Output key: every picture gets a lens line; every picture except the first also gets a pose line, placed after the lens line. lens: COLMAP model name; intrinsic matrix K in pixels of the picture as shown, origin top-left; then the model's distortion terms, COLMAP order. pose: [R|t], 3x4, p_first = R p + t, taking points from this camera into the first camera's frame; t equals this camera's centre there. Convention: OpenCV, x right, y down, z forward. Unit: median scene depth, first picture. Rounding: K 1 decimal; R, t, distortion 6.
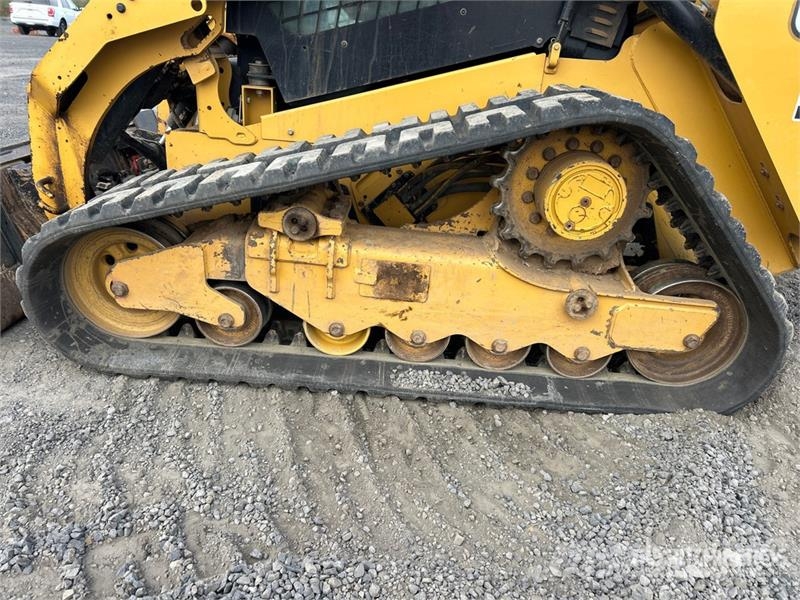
lens RADIAL K [[595.5, 0, 400.0], [0, 595.5, 300.0], [0, 0, 1]] dist [0.082547, -0.096157]
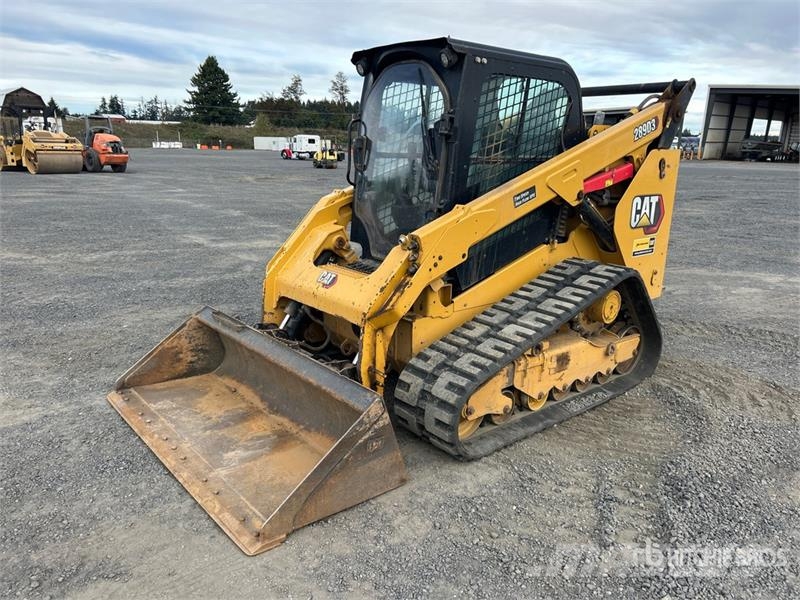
lens RADIAL K [[595.5, 0, 400.0], [0, 595.5, 300.0], [0, 0, 1]] dist [0.082547, -0.096157]
pose [[0.745234, -0.220407, 0.629323, -1.640713], [0.294044, 0.955697, -0.013490, -0.365056], [-0.598468, 0.195102, 0.777027, -0.326702]]
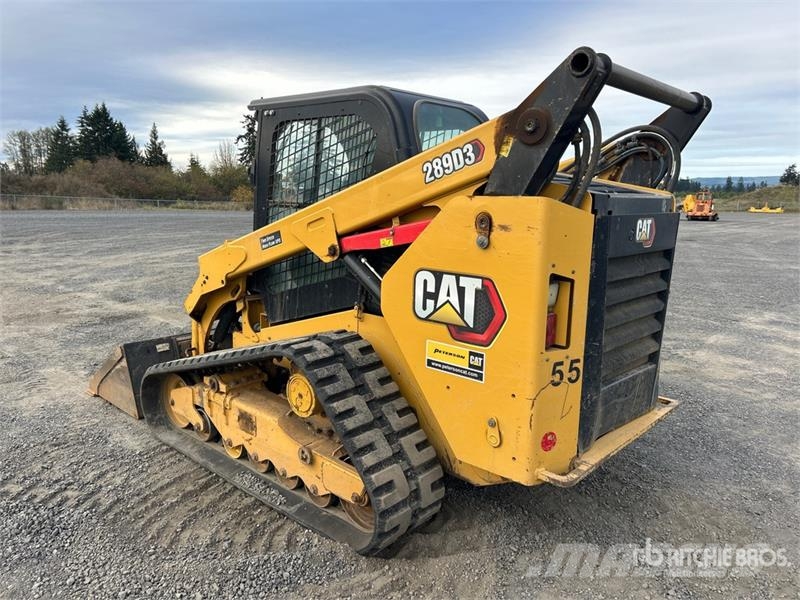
lens RADIAL K [[595.5, 0, 400.0], [0, 595.5, 300.0], [0, 0, 1]] dist [0.082547, -0.096157]
pose [[0.760989, 0.060678, -0.645921, 1.524432], [-0.228621, 0.956831, -0.179464, -0.165508], [0.607147, 0.284241, 0.742010, -0.223212]]
